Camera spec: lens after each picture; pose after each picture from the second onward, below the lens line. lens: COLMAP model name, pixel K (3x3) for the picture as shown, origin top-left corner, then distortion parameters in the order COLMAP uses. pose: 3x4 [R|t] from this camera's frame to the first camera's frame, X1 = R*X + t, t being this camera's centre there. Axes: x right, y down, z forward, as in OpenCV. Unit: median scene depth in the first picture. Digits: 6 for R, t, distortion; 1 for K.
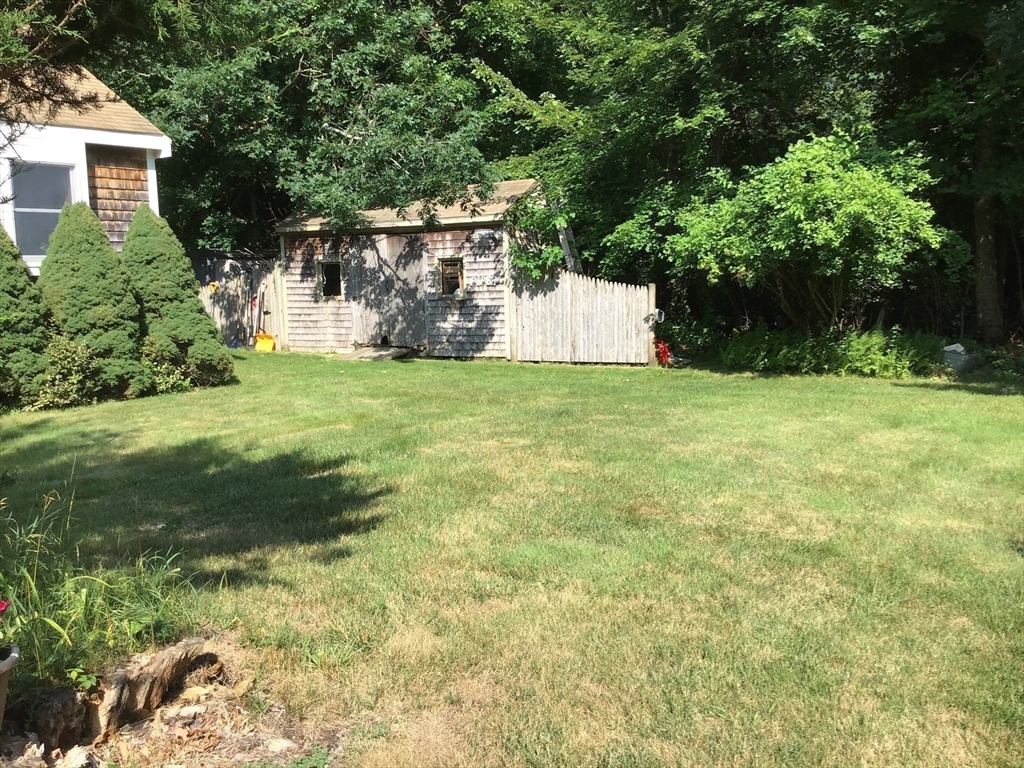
lens RADIAL K [[927.4, 0, 512.0], [0, 927.4, 384.0], [0, 0, 1]] dist [0.111507, -0.230283]
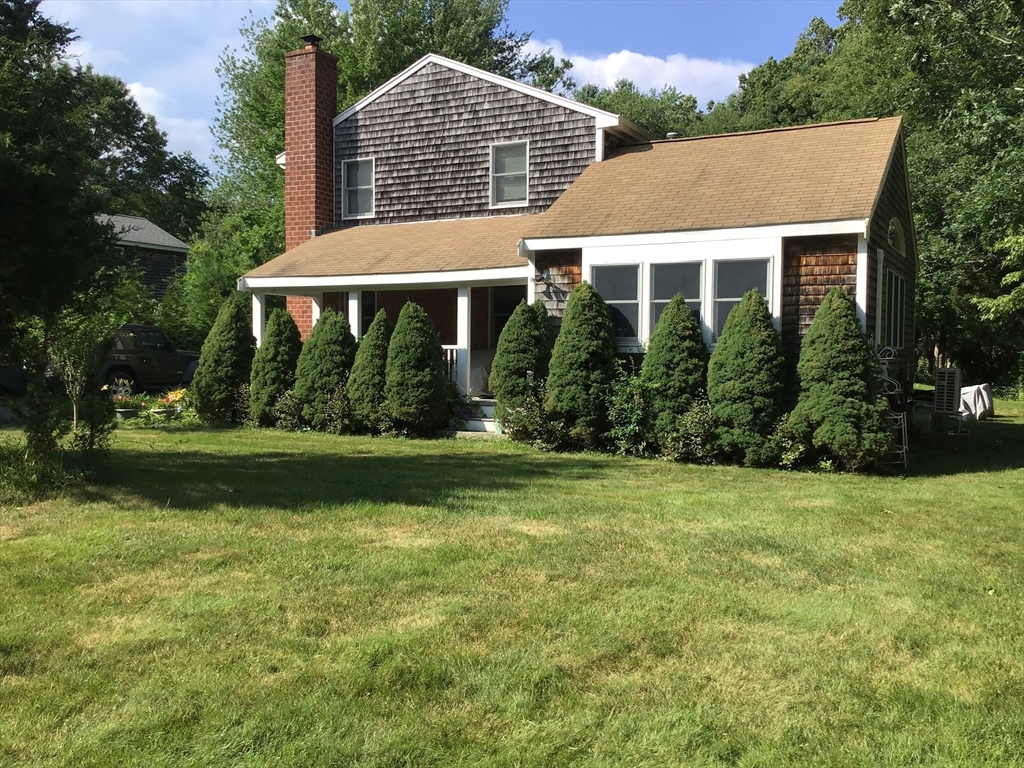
lens RADIAL K [[927.4, 0, 512.0], [0, 927.4, 384.0], [0, 0, 1]] dist [0.111507, -0.230283]
pose [[0.136028, 0.051951, -0.989342, 0.615487], [-0.139329, 0.989702, 0.032813, -0.075660], [0.980859, 0.133381, 0.141865, 0.552628]]
